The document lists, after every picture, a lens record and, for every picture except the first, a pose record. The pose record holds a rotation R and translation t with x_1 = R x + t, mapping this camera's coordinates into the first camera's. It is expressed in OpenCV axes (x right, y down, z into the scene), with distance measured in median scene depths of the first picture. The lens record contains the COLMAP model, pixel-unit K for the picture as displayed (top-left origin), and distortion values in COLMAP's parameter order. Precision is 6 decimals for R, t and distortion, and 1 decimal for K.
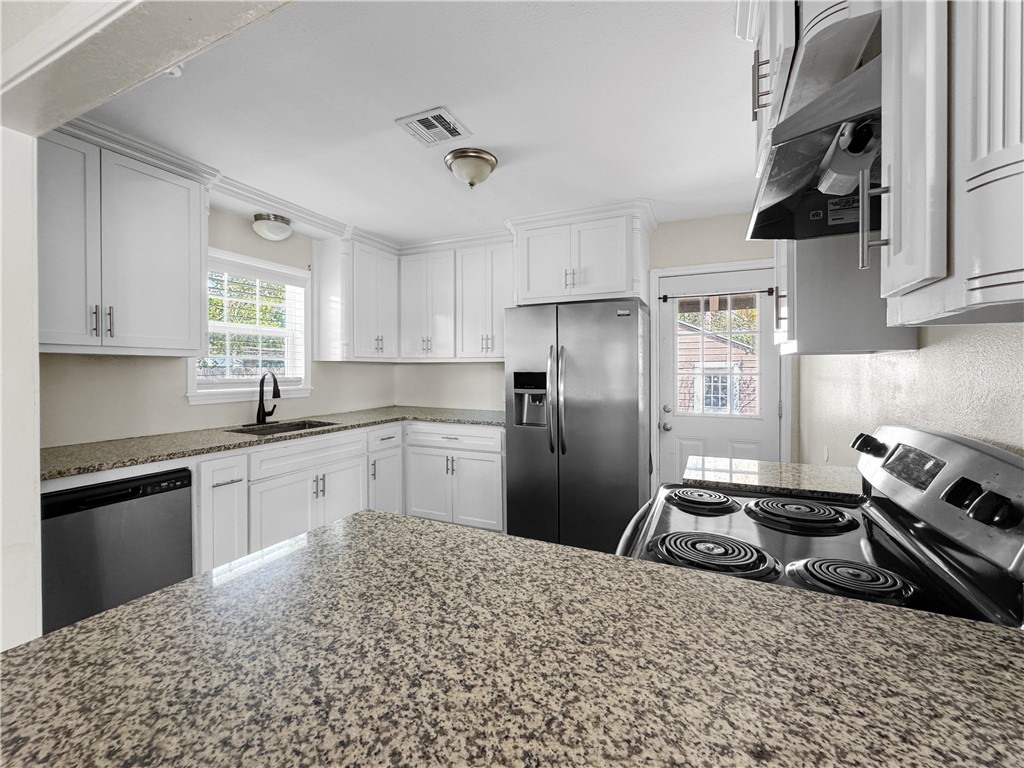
lens RADIAL K [[416.3, 0, 512.8], [0, 416.3, 374.7], [0, 0, 1]] dist [-0.000789, 0.000108]
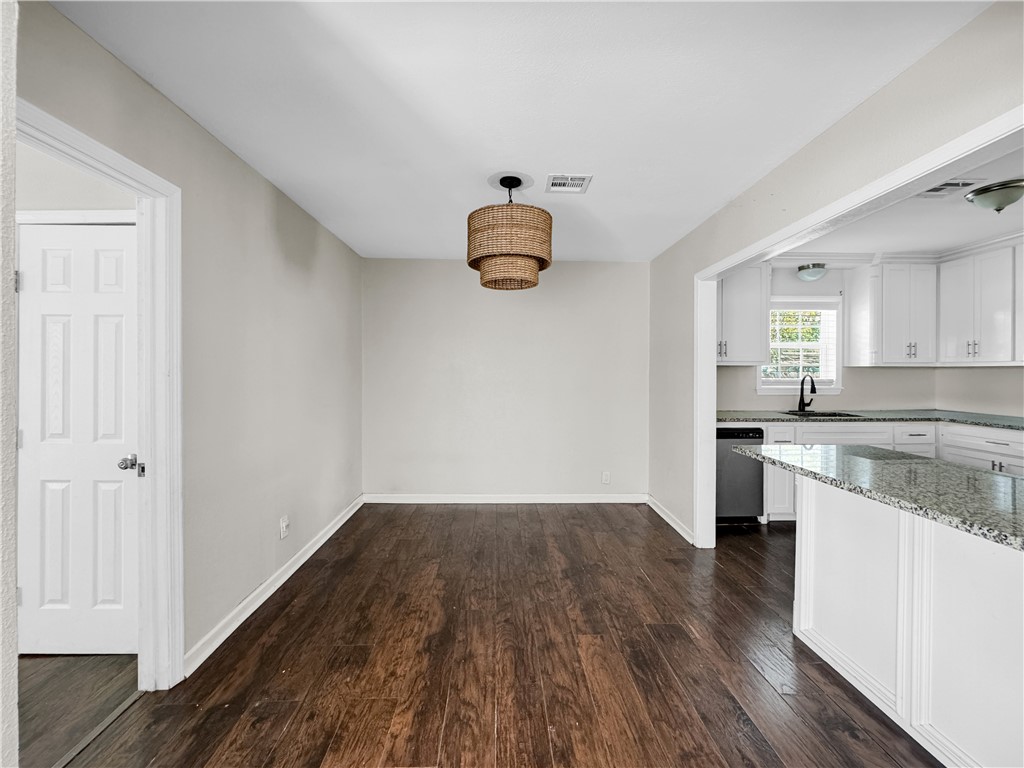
lens RADIAL K [[437.1, 0, 514.2], [0, 437.1, 374.1], [0, 0, 1]] dist [-0.001521, -0.000298]
pose [[0.447091, 0.002245, -0.894486, 0.283671], [-0.012171, 0.999920, -0.003573, 0.006911], [0.894406, 0.012484, 0.447082, -0.532879]]
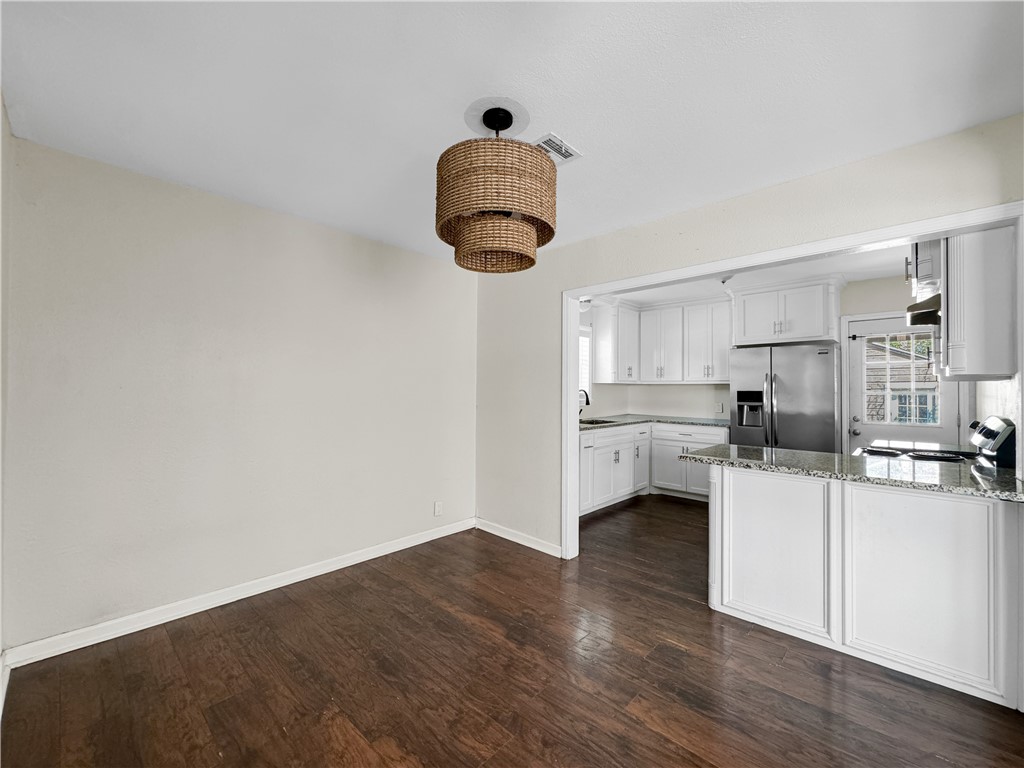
lens RADIAL K [[427.3, 0, 517.7], [0, 427.3, 385.7], [0, 0, 1]] dist [-0.003225, -0.000201]
pose [[0.954874, 0.003257, -0.296992, -0.294769], [-0.009435, 0.999768, -0.019370, 0.011985], [0.296860, 0.021298, 0.954683, -0.714170]]
